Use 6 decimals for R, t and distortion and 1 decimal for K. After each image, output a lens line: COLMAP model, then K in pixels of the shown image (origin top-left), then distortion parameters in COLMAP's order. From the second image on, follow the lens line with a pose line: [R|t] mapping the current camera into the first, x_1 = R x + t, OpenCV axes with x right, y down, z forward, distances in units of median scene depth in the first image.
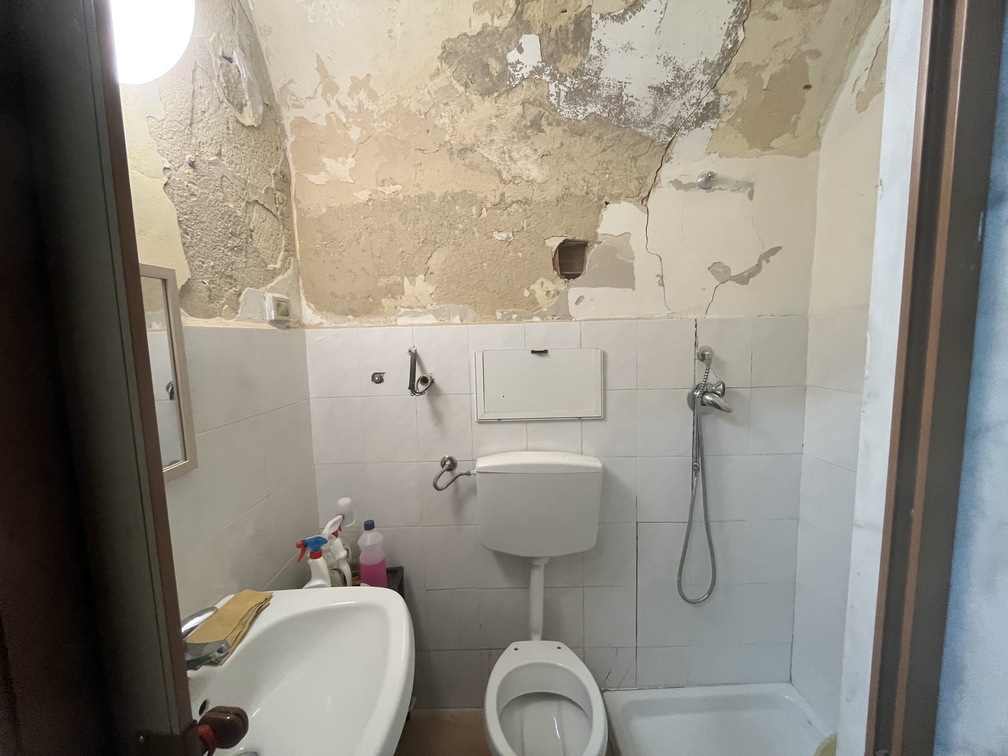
lens RADIAL K [[410.1, 0, 502.8], [0, 410.1, 378.0], [0, 0, 1]] dist [-0.001601, -0.000824]
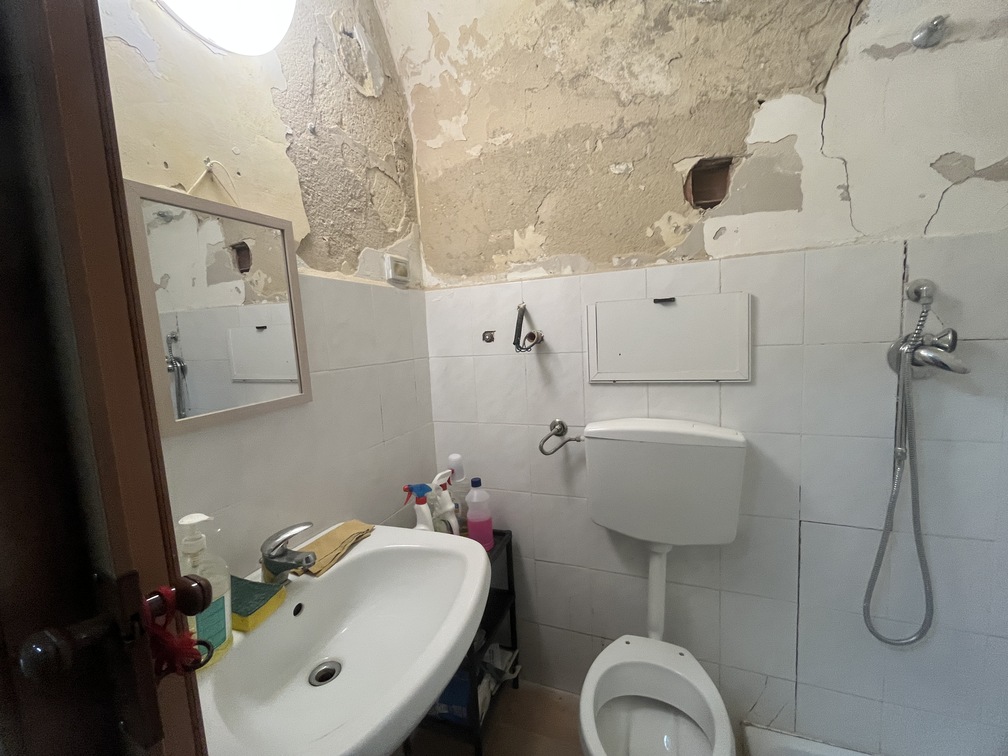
lens RADIAL K [[410.1, 0, 502.8], [0, 410.1, 378.0], [0, 0, 1]] dist [-0.001601, -0.000824]
pose [[0.929234, 0.016501, -0.369124, 0.096028], [-0.009536, 0.999741, 0.020684, 0.081416], [0.369370, -0.015700, 0.929150, 0.098531]]
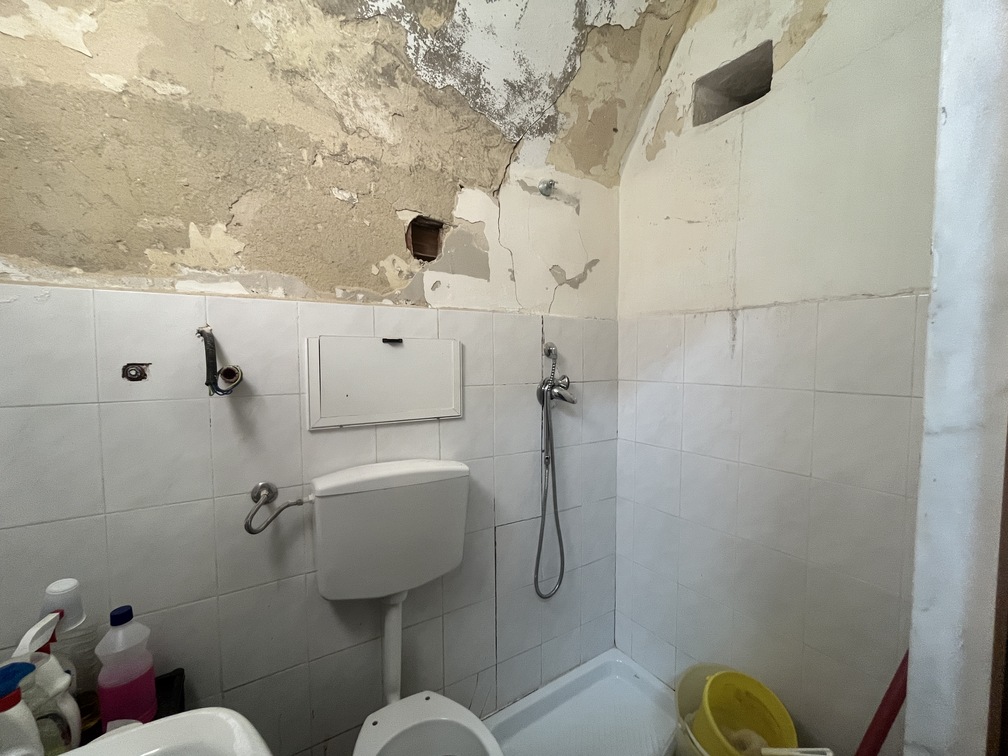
lens RADIAL K [[410.1, 0, 502.8], [0, 410.1, 378.0], [0, 0, 1]] dist [-0.001601, -0.000824]
pose [[0.850326, -0.002850, 0.526248, -0.162110], [0.035085, 0.998068, -0.051286, 0.063281], [-0.525085, 0.062073, 0.848783, 0.180804]]
